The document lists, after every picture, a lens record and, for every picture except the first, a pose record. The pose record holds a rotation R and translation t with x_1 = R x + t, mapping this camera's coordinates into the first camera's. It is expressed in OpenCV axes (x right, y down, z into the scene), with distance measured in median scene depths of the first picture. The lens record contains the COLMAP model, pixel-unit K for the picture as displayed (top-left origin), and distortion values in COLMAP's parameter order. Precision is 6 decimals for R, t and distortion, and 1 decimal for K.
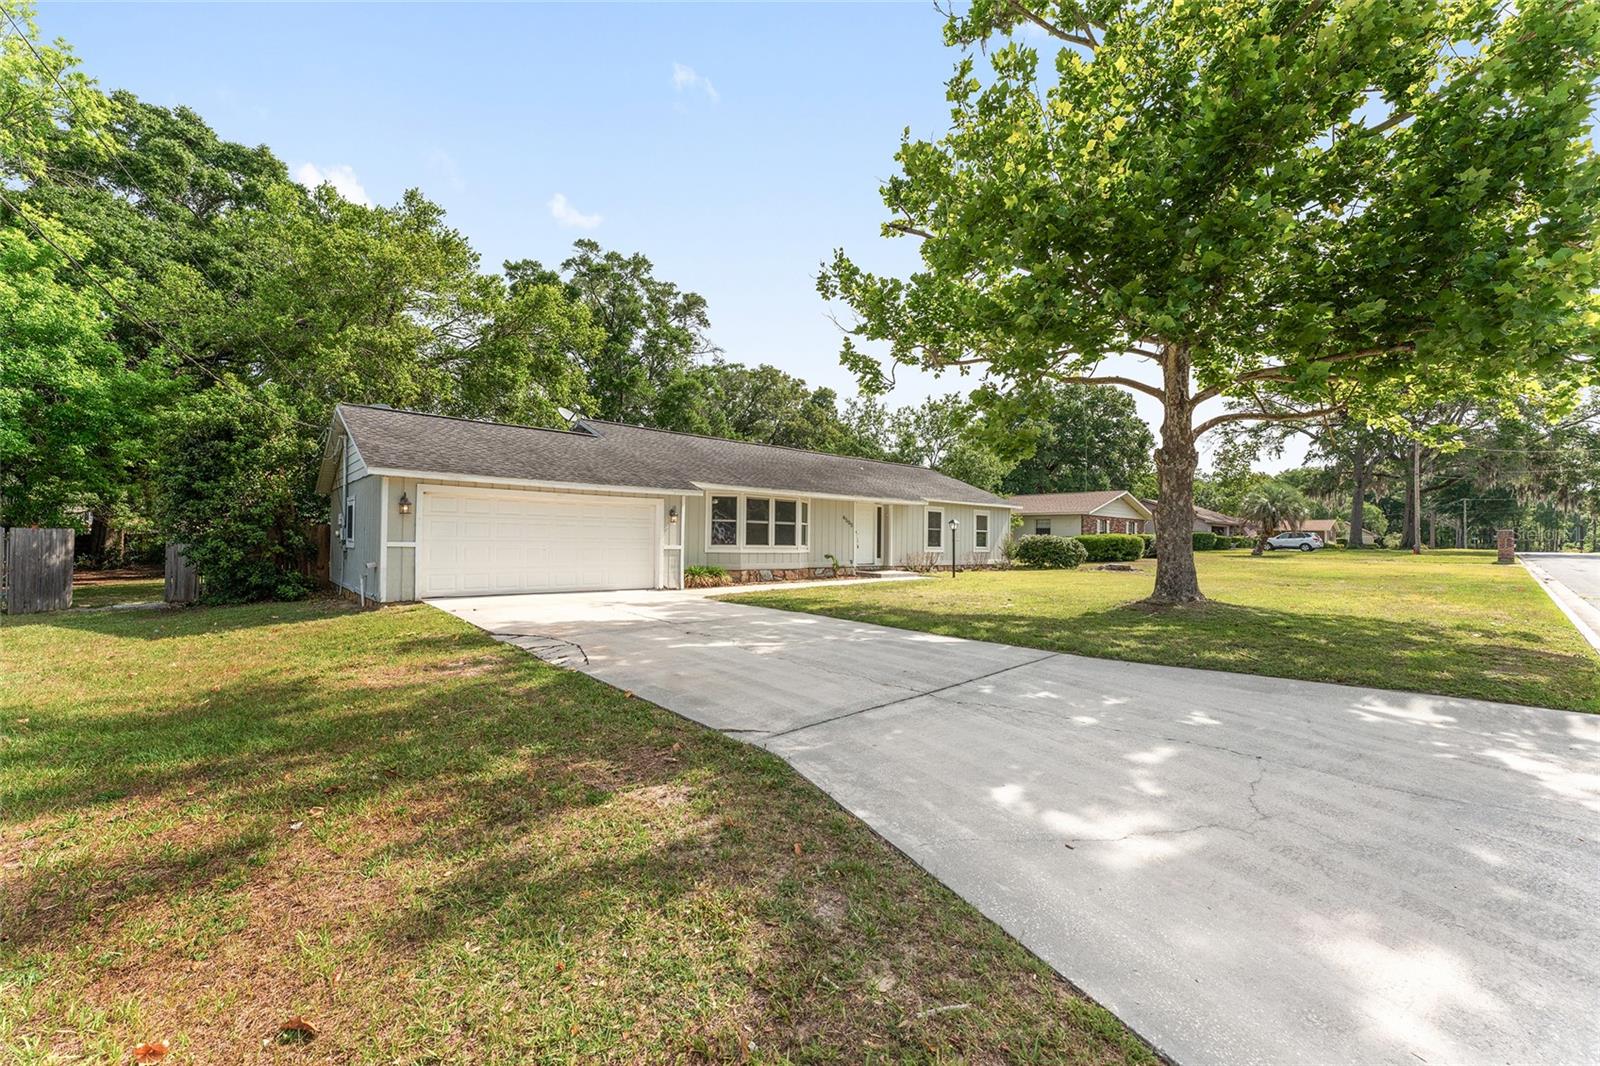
lens RADIAL K [[646.9, 0, 796.0], [0, 646.9, 529.2], [0, 0, 1]] dist [0.001504, -0.000183]
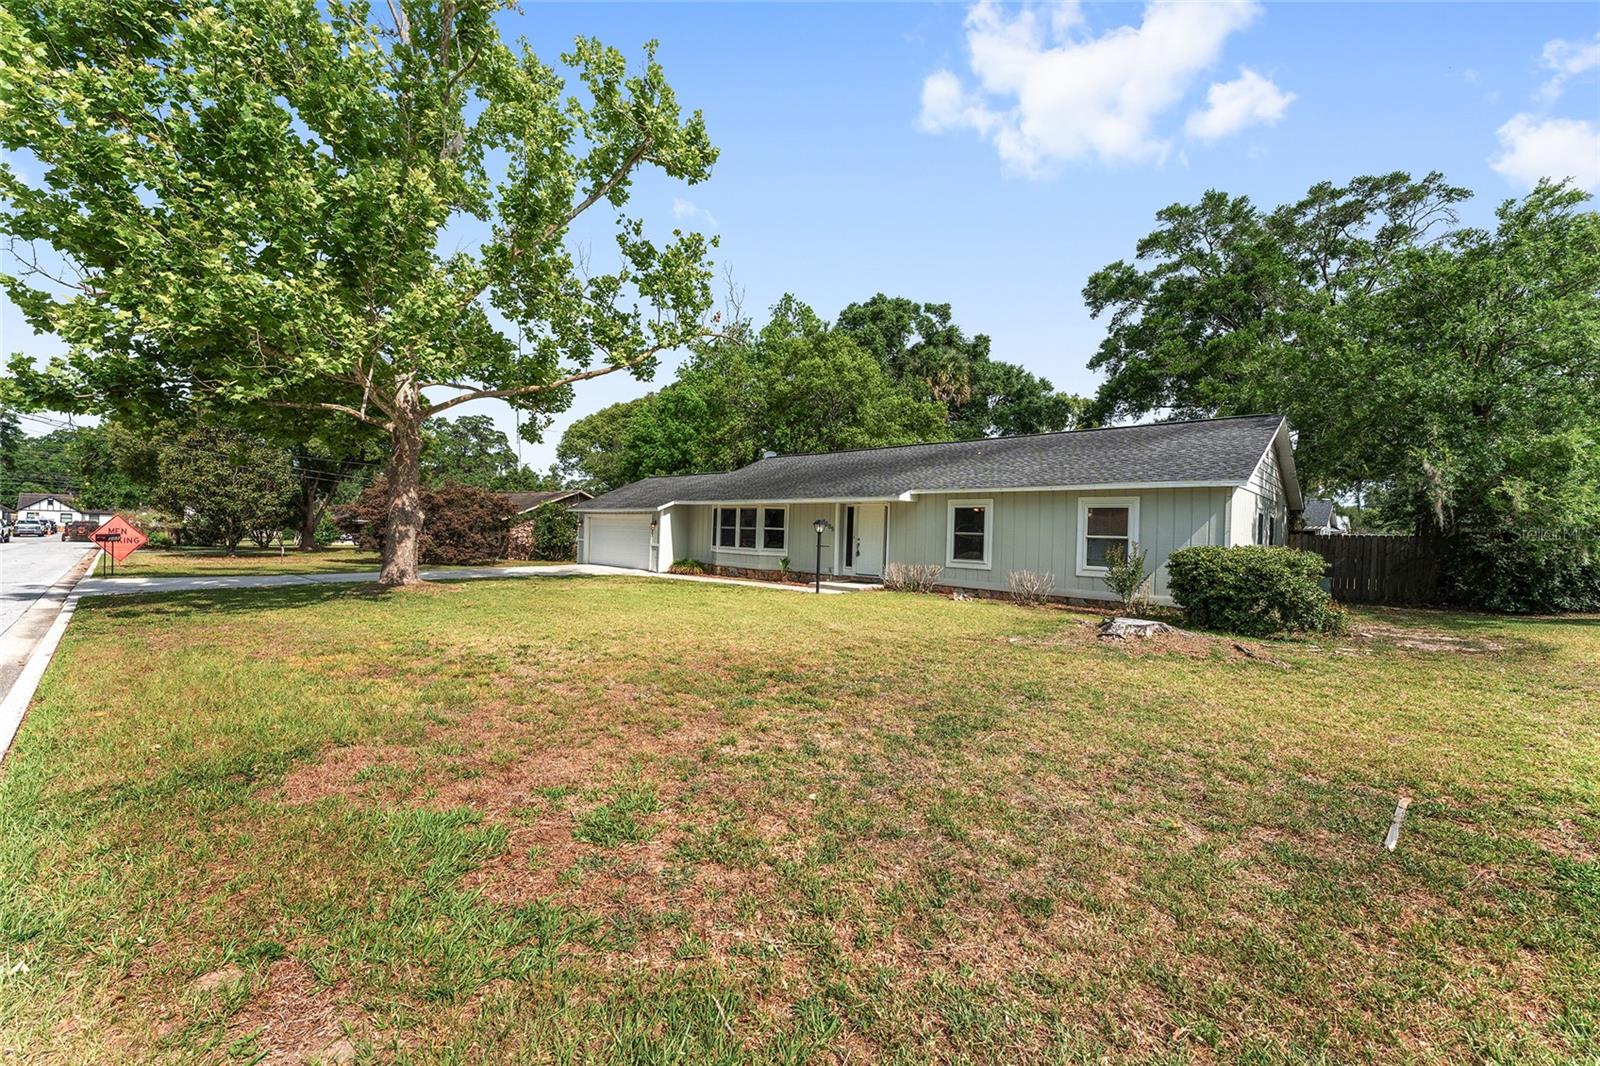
lens RADIAL K [[646.9, 0, 796.0], [0, 646.9, 529.2], [0, 0, 1]] dist [0.001504, -0.000183]
pose [[0.059122, -0.028105, -0.997855, 1.095349], [-0.018346, 0.999404, -0.029236, 0.023791], [0.998082, 0.020035, 0.058571, 0.980949]]
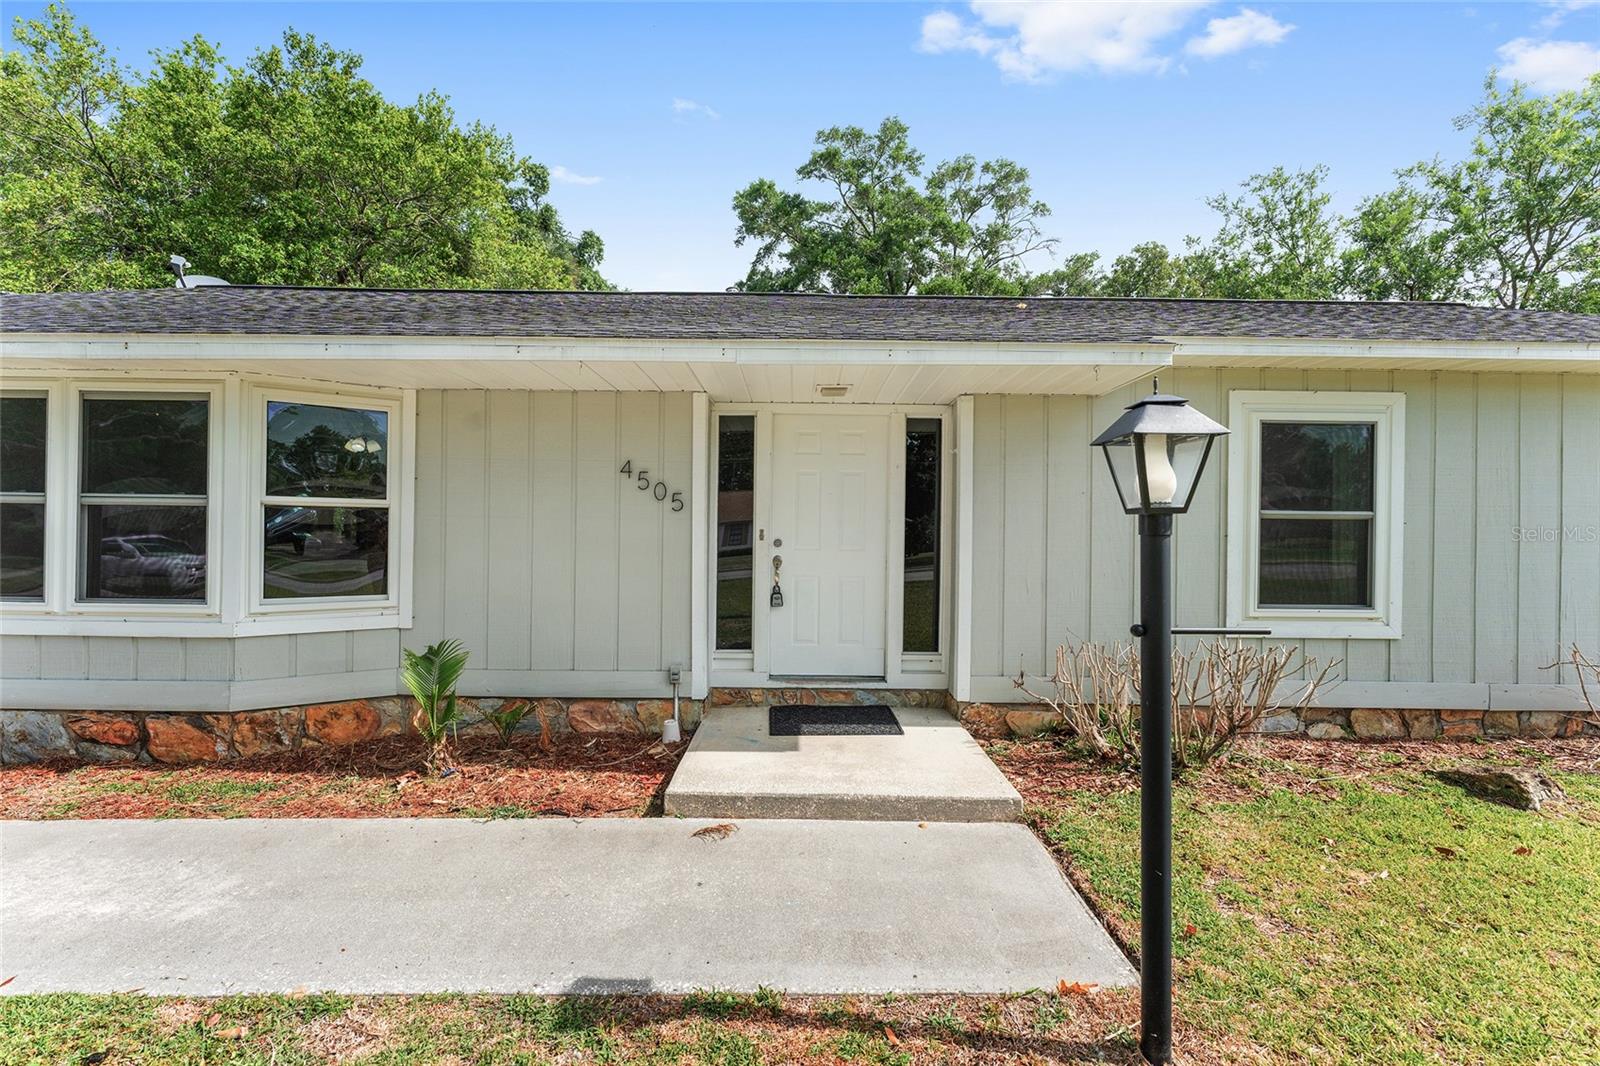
lens RADIAL K [[646.9, 0, 796.0], [0, 646.9, 529.2], [0, 0, 1]] dist [0.001504, -0.000183]
pose [[0.730781, -0.023029, -0.682224, 0.285701], [0.015354, 0.999732, -0.017299, 0.007703], [0.682440, 0.002167, 0.730939, 0.954161]]
